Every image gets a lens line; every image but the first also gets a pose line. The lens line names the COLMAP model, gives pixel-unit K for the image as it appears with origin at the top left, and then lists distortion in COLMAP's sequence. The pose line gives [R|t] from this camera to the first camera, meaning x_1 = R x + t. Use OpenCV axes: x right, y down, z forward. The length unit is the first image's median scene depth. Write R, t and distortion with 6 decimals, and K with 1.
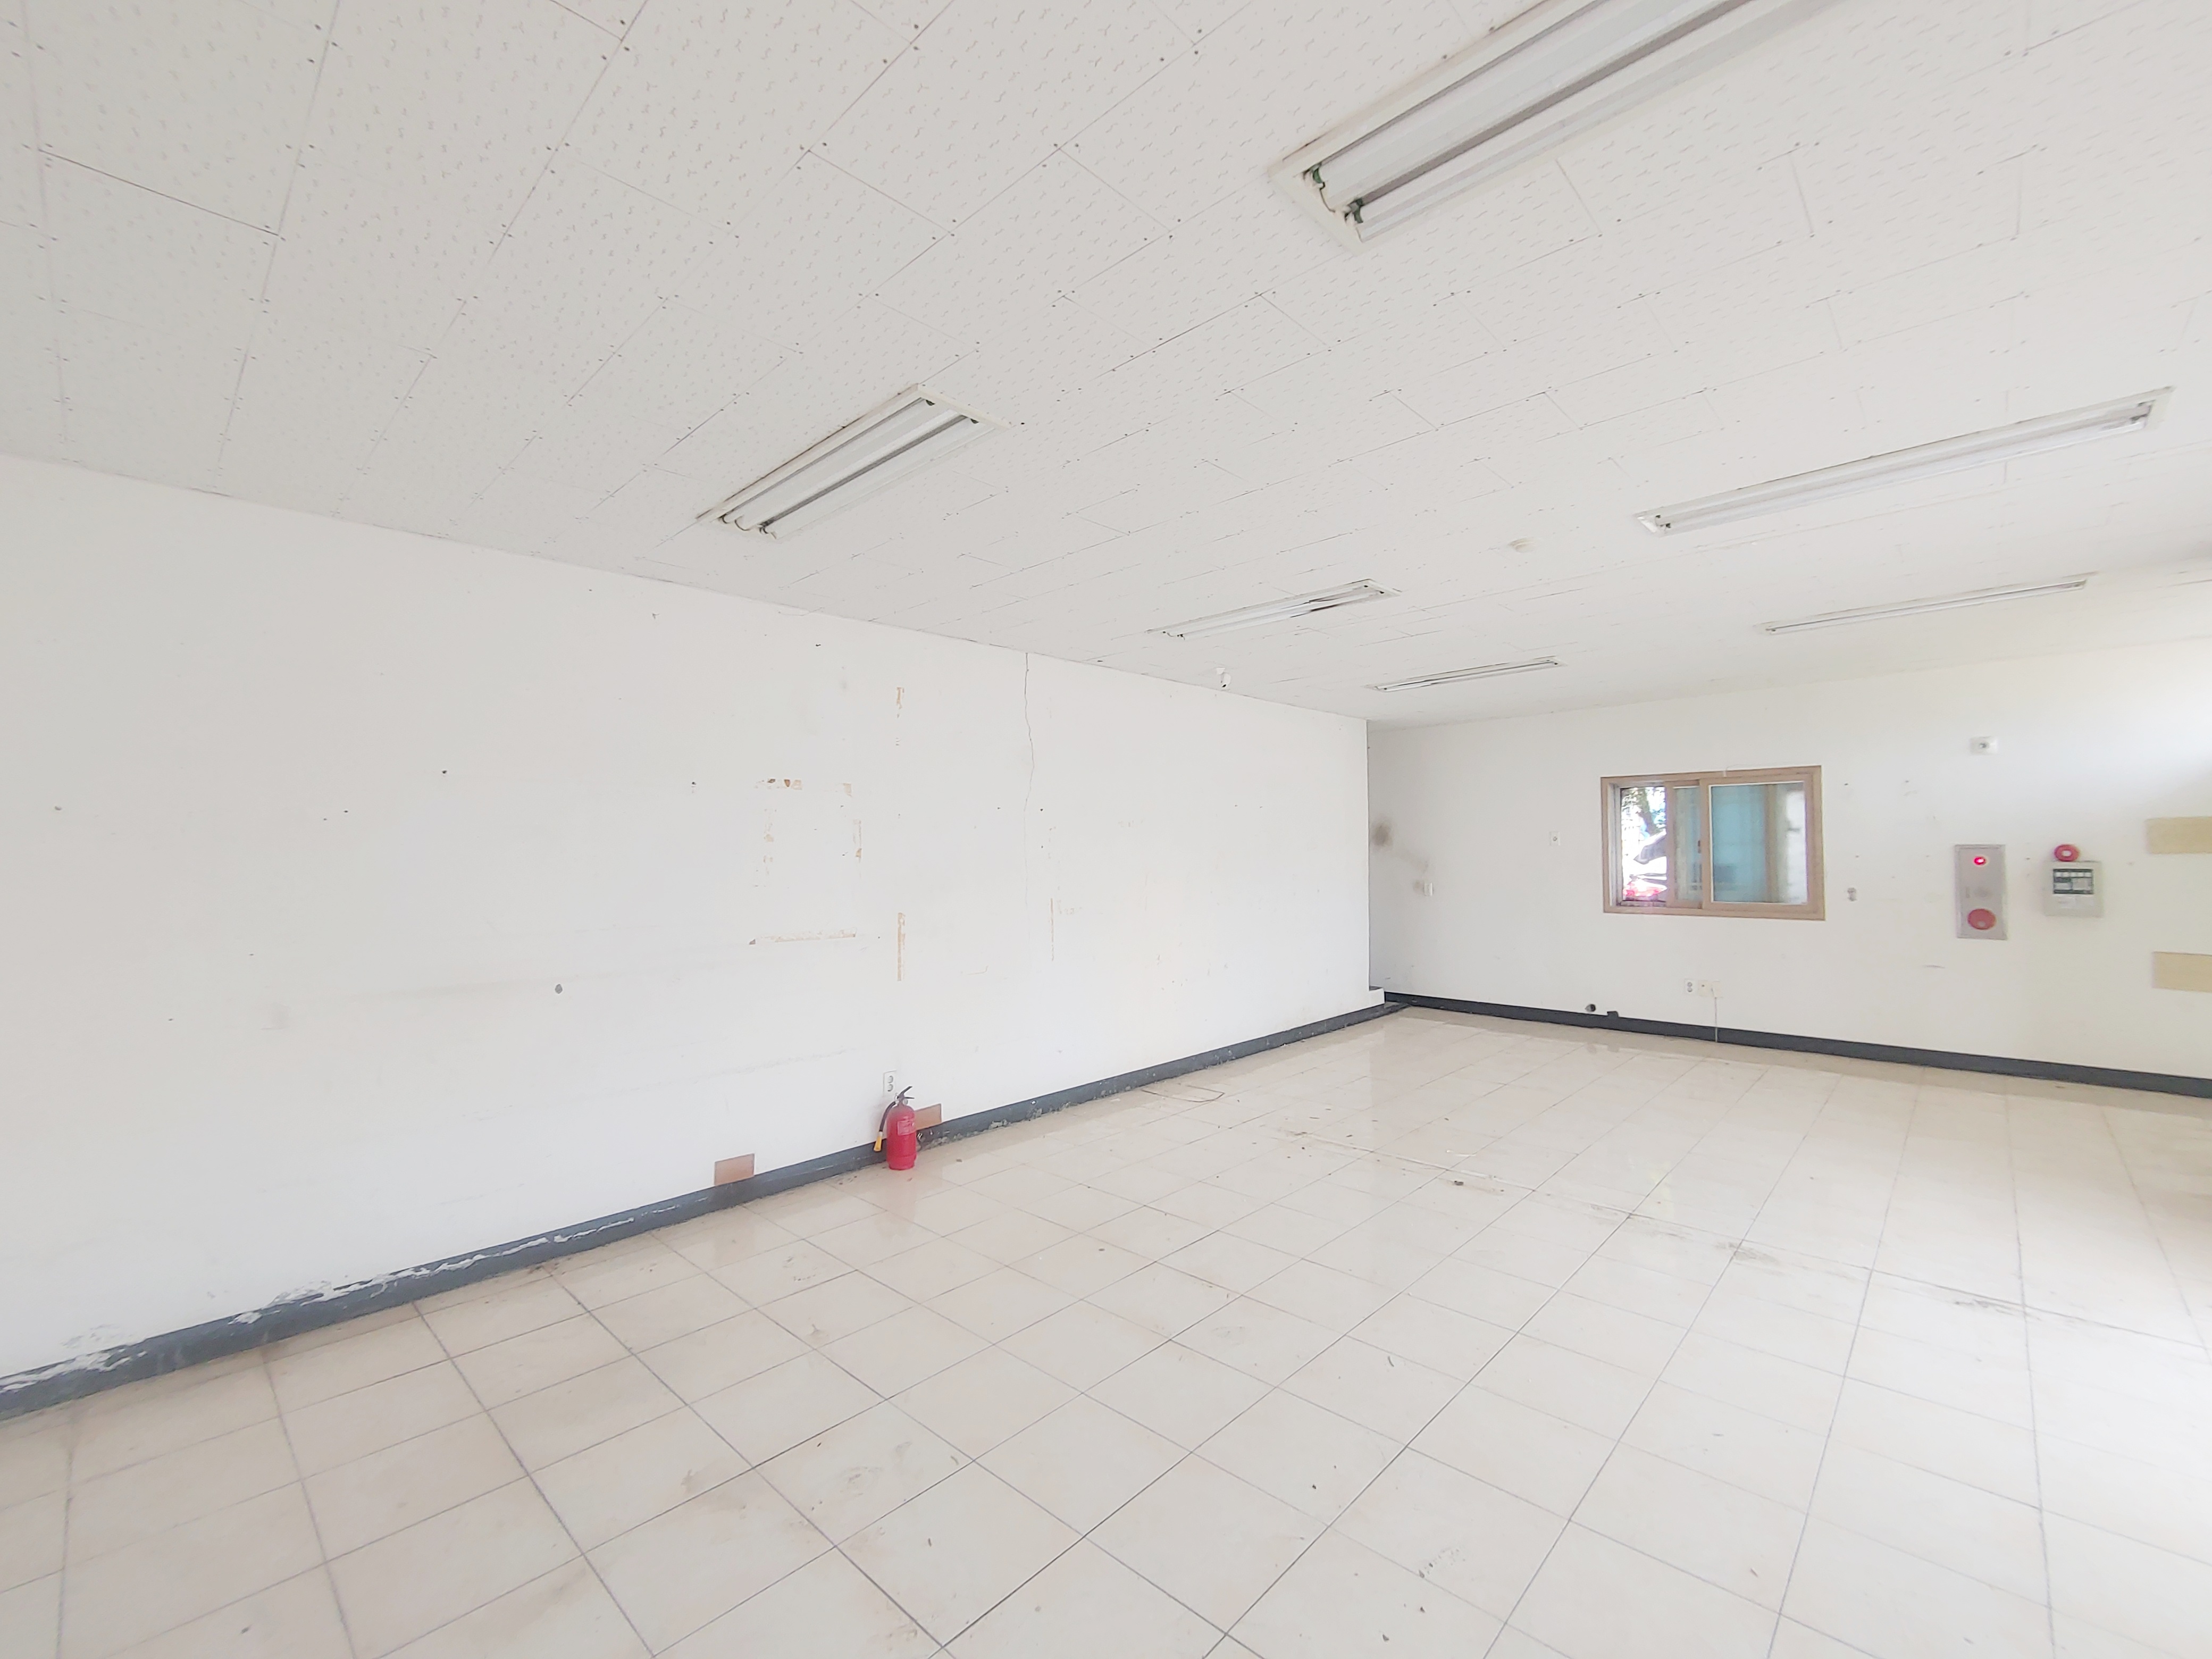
lens RADIAL K [[957.8, 0, 1106.0], [0, 957.8, 829.5], [0, 0, 1]] dist [-0.001276, -0.000056]
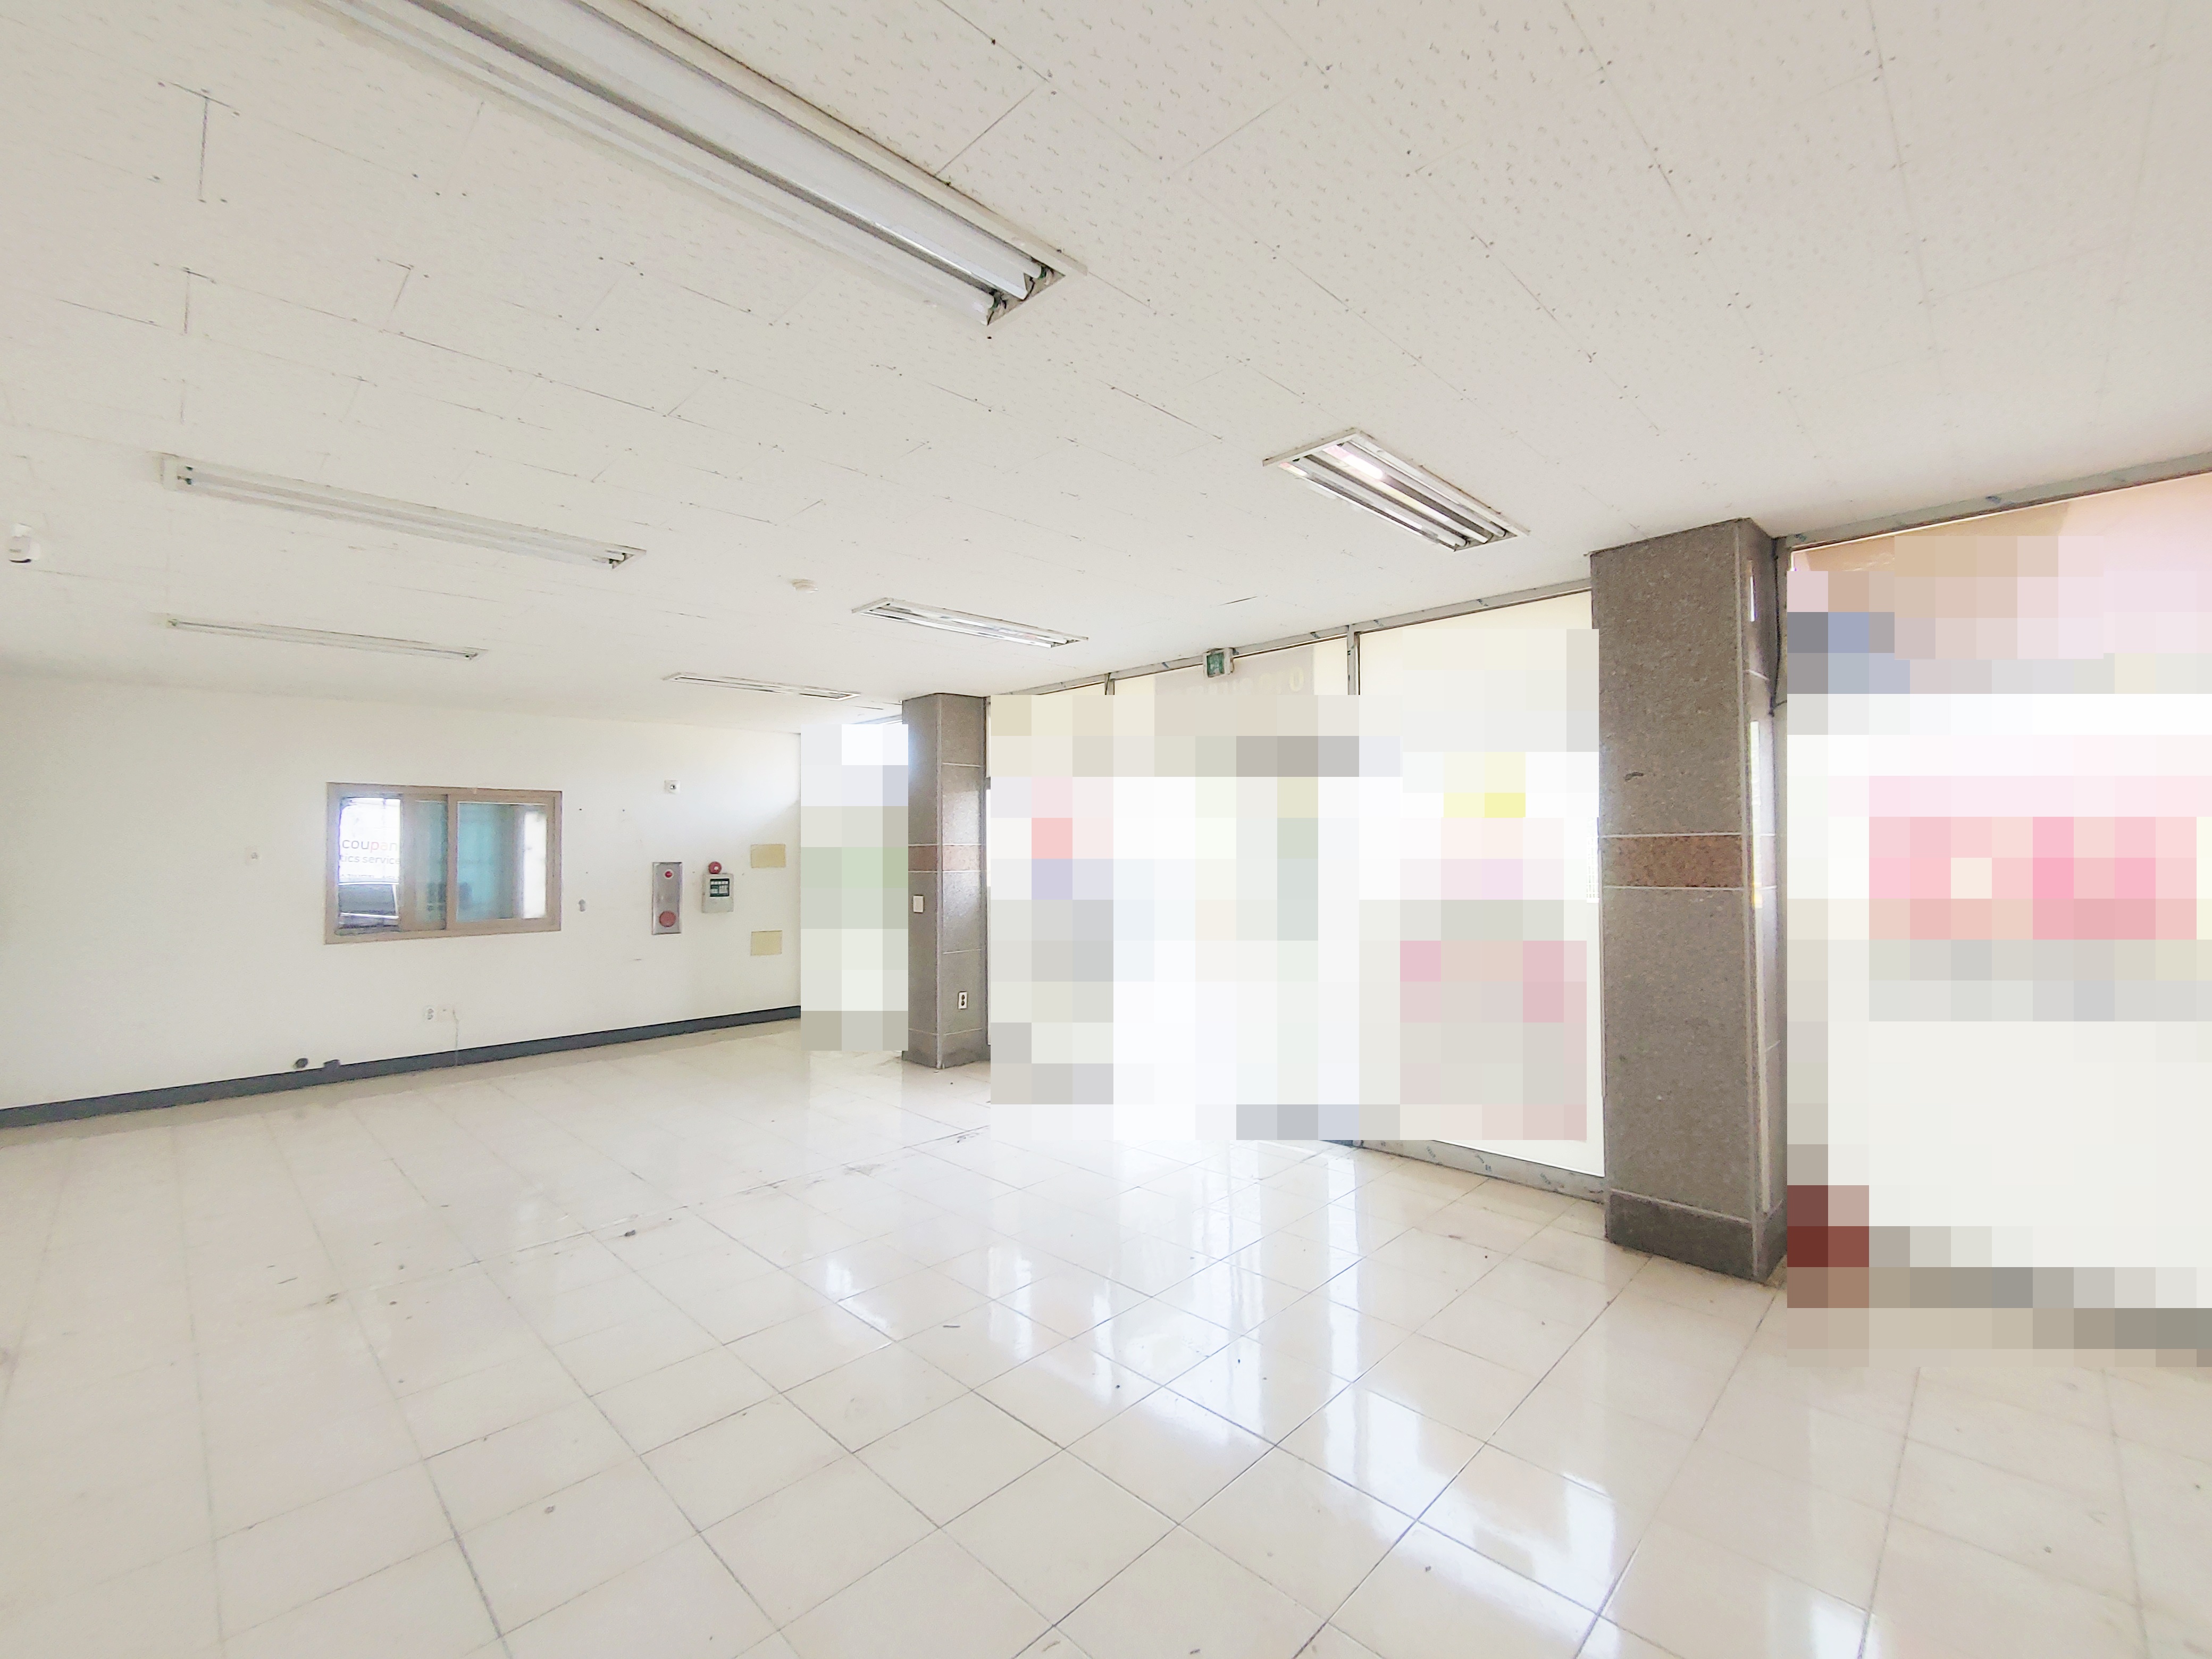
lens RADIAL K [[924.3, 0, 1106.0], [0, 924.3, 829.5], [0, 0, 1]] dist [-0.003833, -0.000340]
pose [[0.016143, 0.039491, 0.999090, -0.314536], [-0.006419, 0.999203, -0.039392, 0.015693], [-0.999849, -0.005777, 0.016384, 0.344823]]
